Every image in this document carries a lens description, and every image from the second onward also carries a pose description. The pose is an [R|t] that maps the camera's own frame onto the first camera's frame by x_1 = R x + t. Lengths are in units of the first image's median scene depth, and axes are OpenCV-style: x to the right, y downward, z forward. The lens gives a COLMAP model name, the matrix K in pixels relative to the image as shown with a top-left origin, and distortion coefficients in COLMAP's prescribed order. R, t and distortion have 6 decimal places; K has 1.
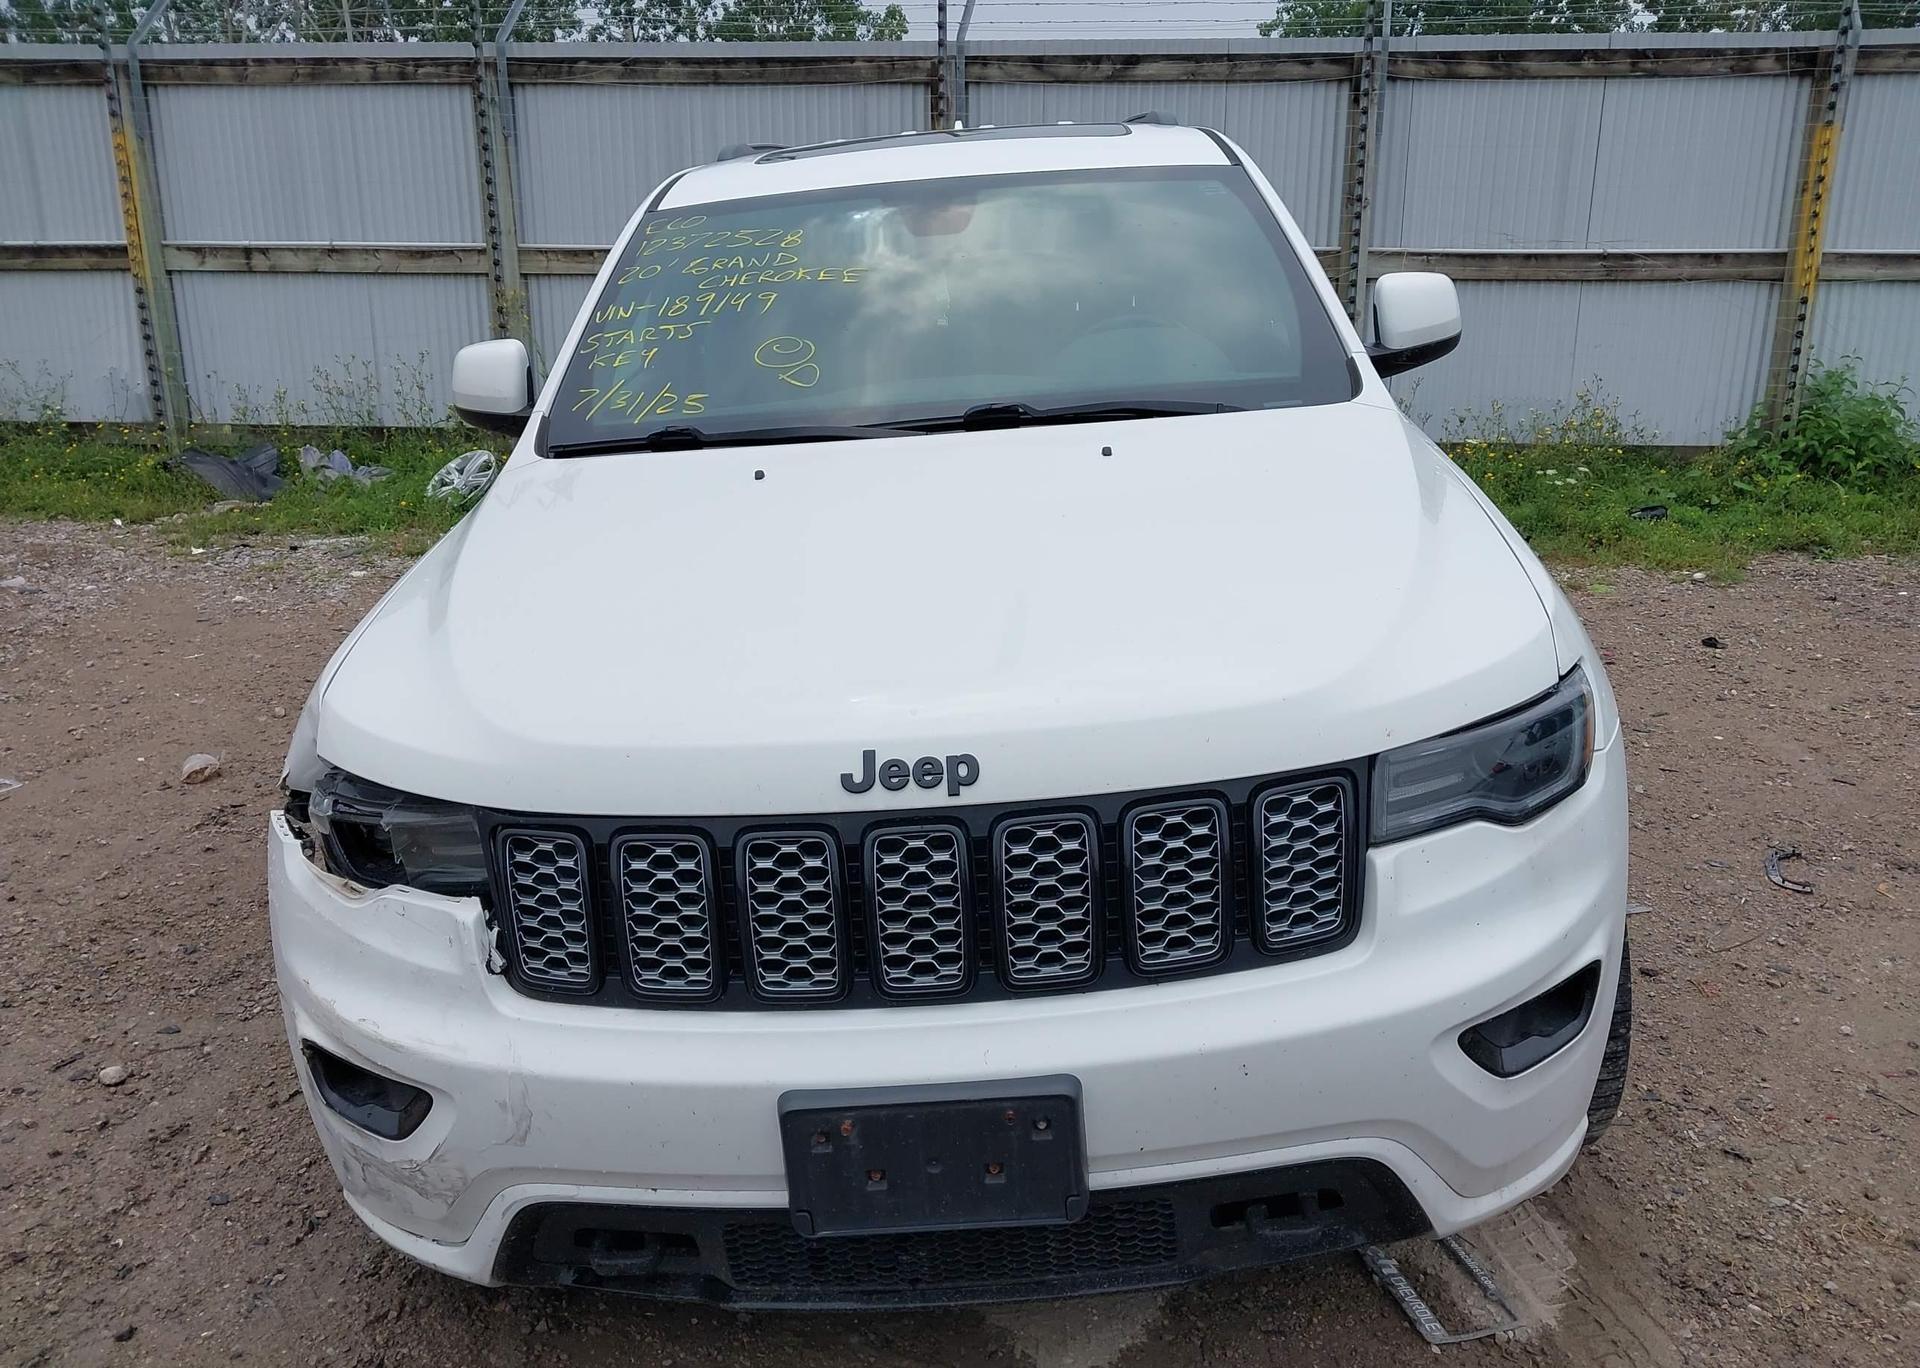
lens RADIAL K [[1523.0, 0, 966.6], [0, 1523.0, 696.1], [0, 0, 1]] dist [0.026143, -0.024222]
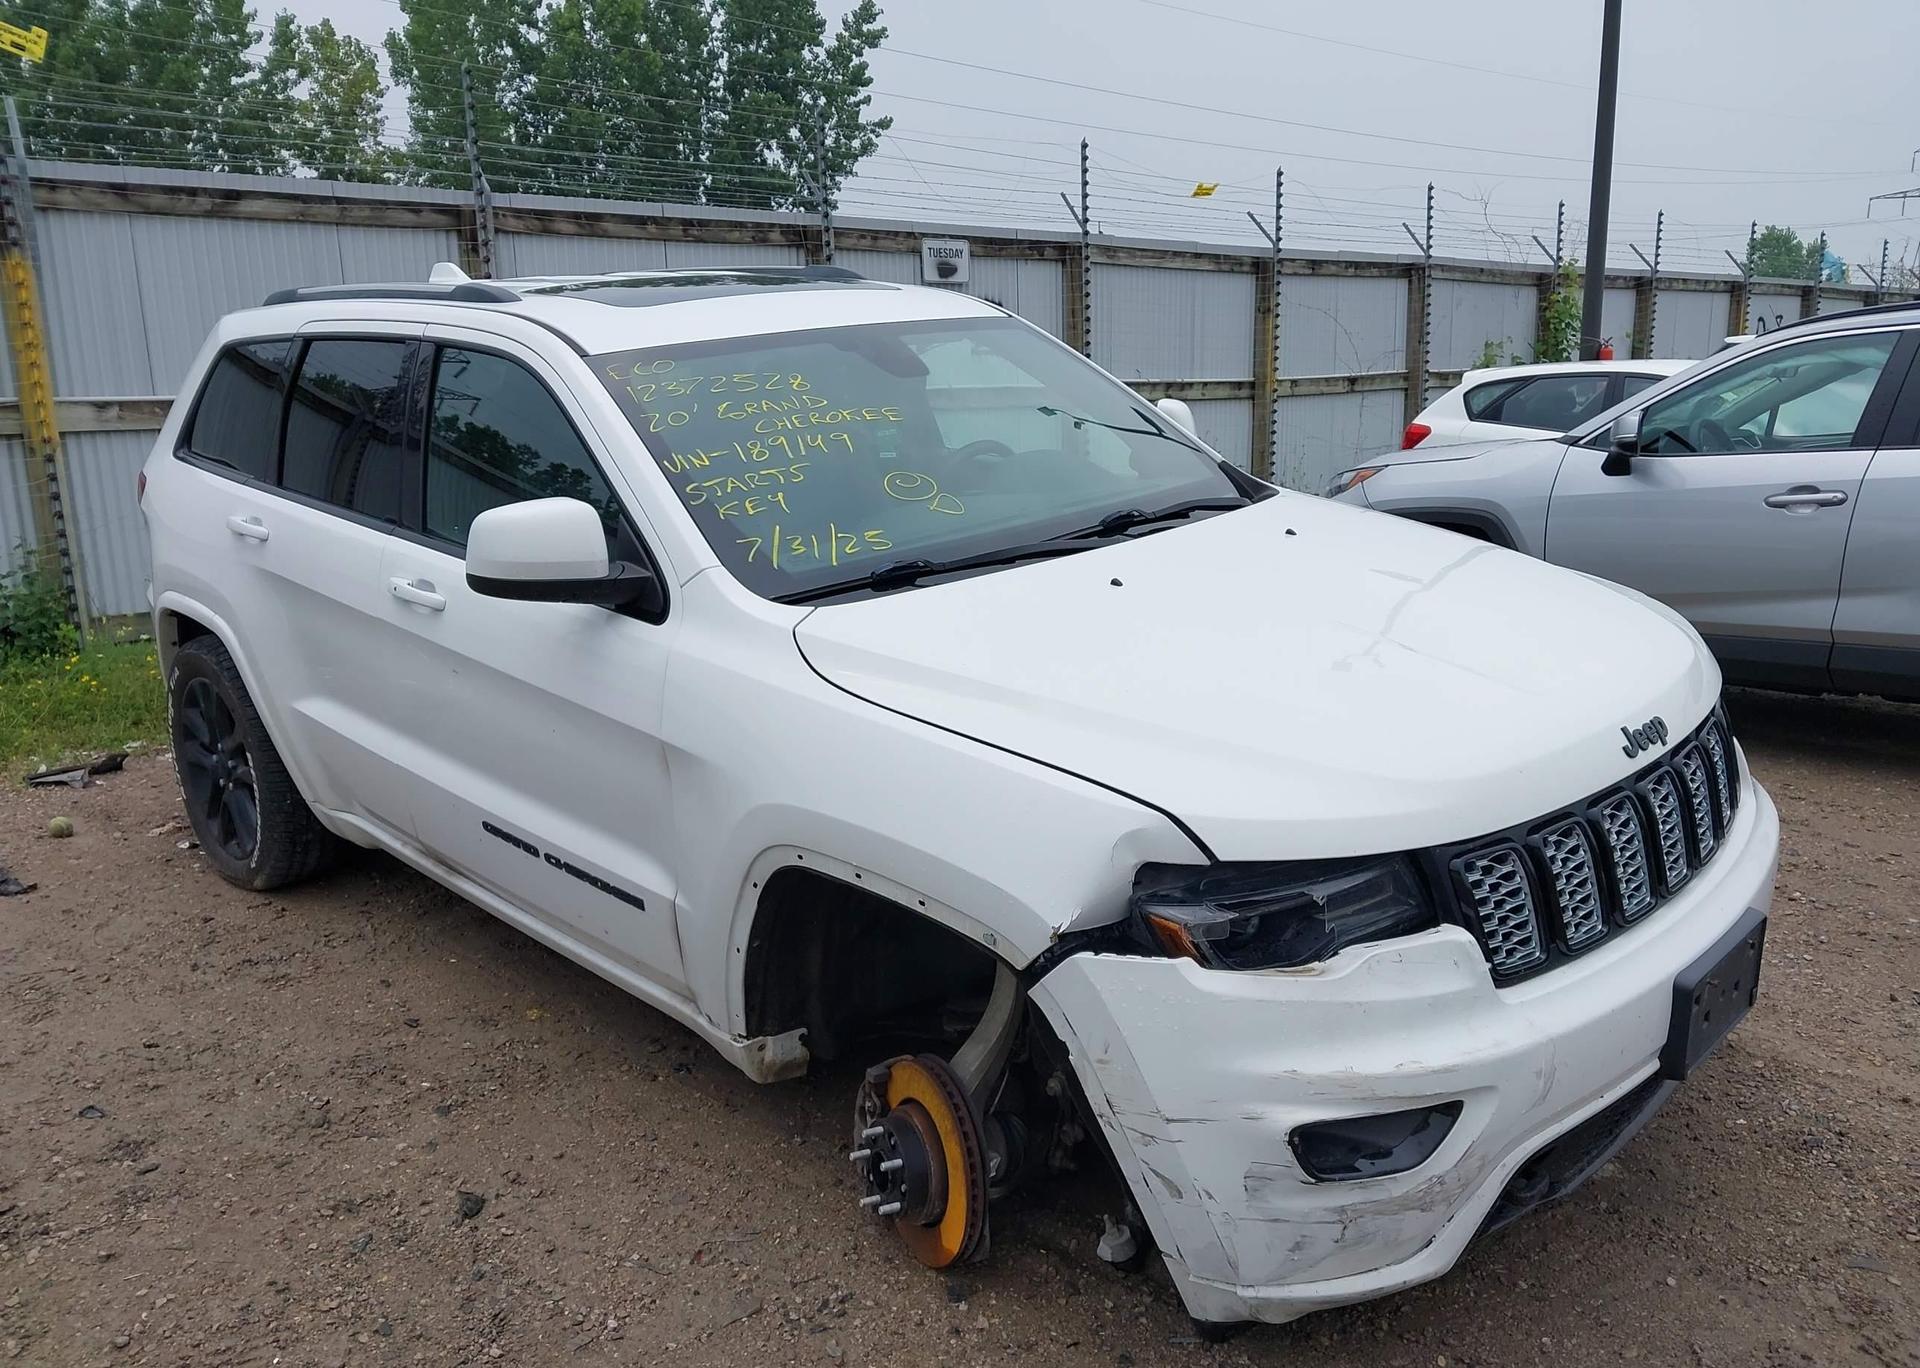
lens RADIAL K [[1523.0, 0, 963.1], [0, 1523.0, 681.7], [0, 0, 1]] dist [0.026143, -0.024222]
pose [[0.691182, -0.157460, 0.705318, -0.285154], [0.223875, 0.974616, -0.001808, -0.026930], [-0.687130, 0.159153, 0.708888, 0.081419]]
